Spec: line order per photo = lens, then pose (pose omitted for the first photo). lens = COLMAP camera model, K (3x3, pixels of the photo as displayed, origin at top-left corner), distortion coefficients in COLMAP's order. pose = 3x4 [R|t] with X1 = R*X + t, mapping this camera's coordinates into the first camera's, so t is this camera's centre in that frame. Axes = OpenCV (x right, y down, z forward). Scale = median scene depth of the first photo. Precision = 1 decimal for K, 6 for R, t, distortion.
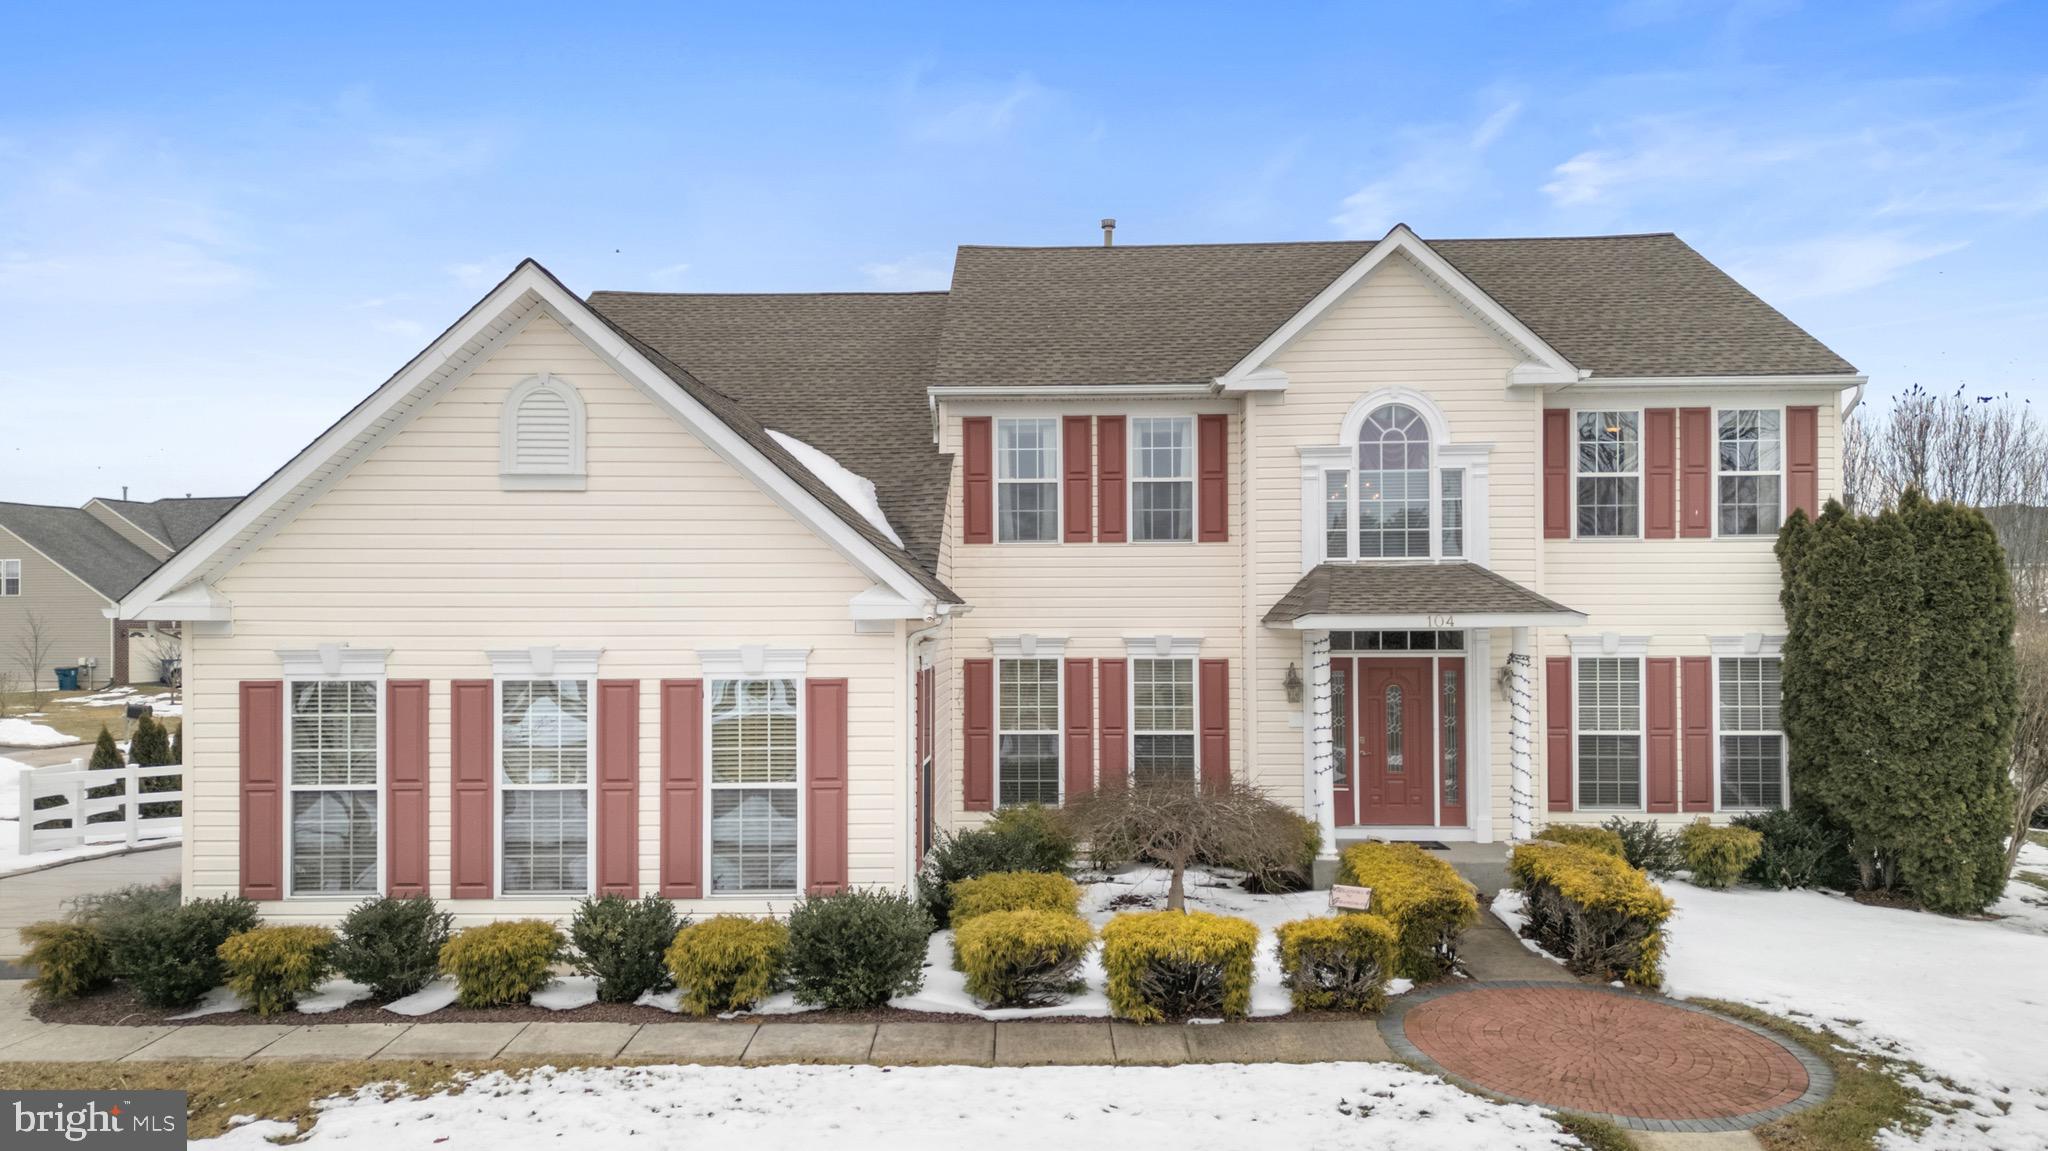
lens RADIAL K [[1475.1, 0, 996.3], [0, 1475.1, 616.2], [0, 0, 1]] dist [0.071202, -0.069865]
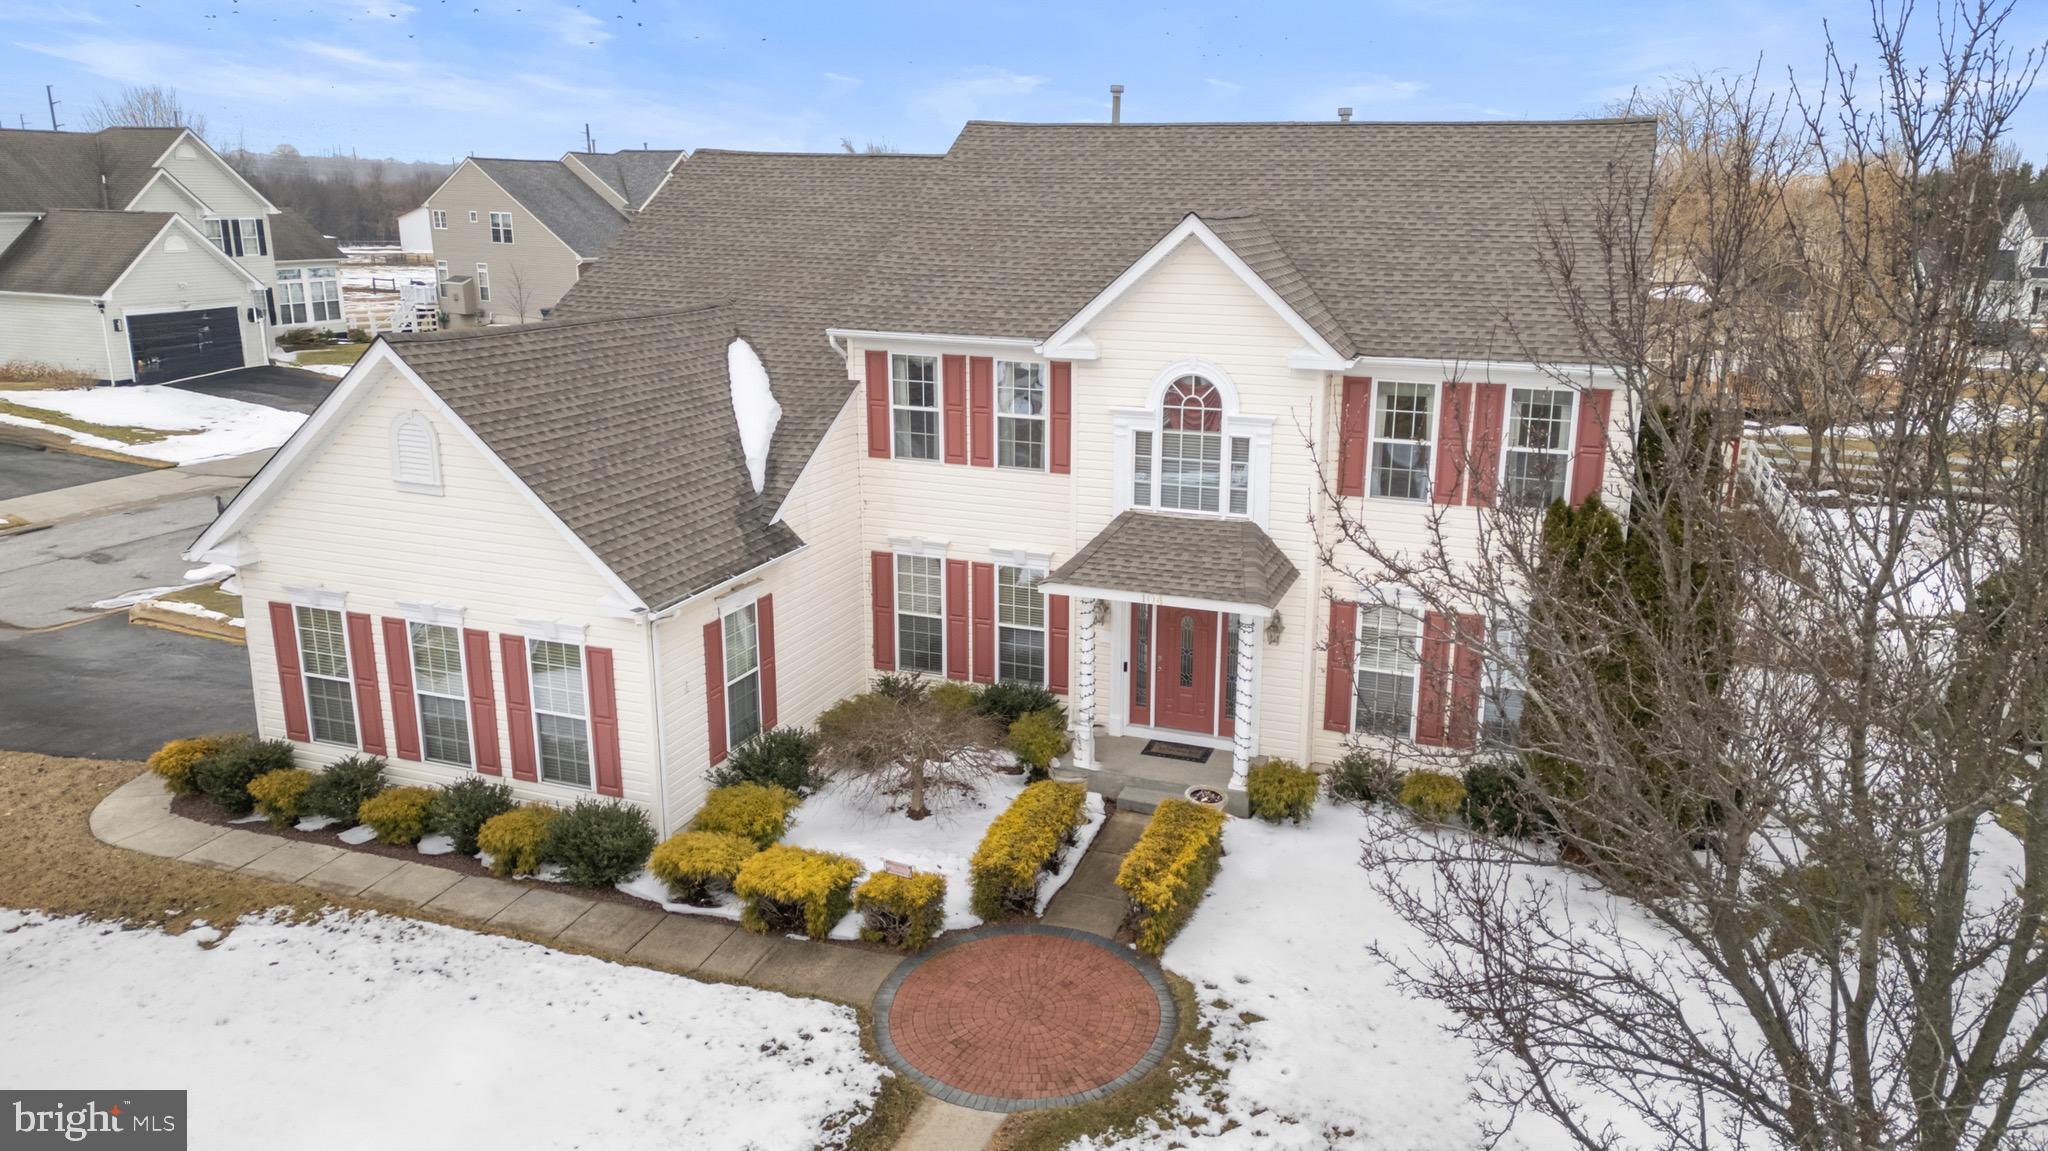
lens RADIAL K [[1480.0, 0, 1024.0], [0, 1480.0, 575.5], [0, 0, 1]] dist [0.039822, -0.004278]
pose [[0.946940, 0.090519, -0.308399, 0.658608], [-0.007342, 0.965364, 0.260804, -0.373528], [0.321325, -0.244701, 0.914807, -0.110020]]
